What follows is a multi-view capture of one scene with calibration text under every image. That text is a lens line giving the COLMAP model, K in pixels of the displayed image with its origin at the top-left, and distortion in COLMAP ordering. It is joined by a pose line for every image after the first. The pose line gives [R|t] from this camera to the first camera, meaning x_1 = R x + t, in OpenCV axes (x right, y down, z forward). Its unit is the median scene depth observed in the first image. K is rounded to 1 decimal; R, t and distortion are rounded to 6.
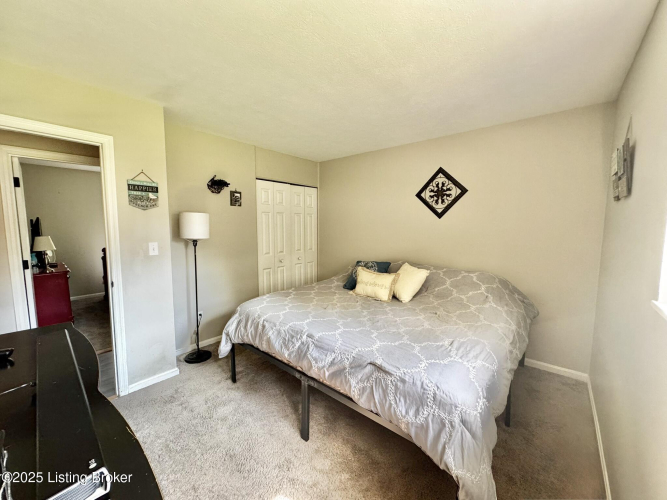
lens RADIAL K [[266.0, 0, 332.2], [0, 266.0, 249.1], [0, 0, 1]] dist [-0.009229, 0.000612]
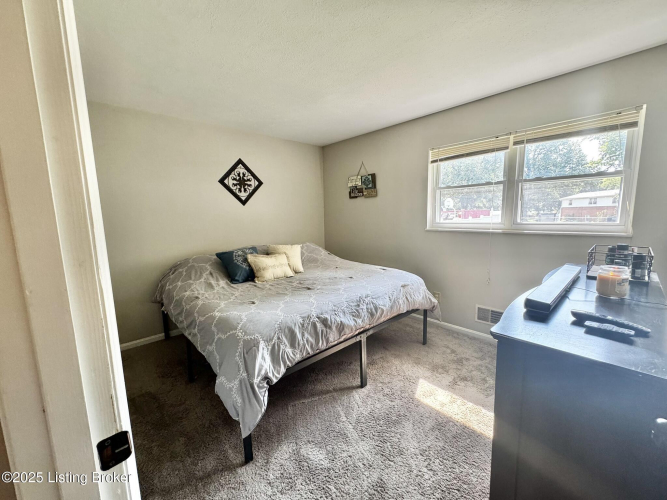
lens RADIAL K [[266.0, 0, 332.2], [0, 266.0, 249.1], [0, 0, 1]] dist [-0.009229, 0.000612]
pose [[0.105473, -0.133477, 0.985423, -0.683981], [0.112992, 0.986142, 0.121481, -0.029114], [-0.987982, 0.098532, 0.119093, 0.529132]]
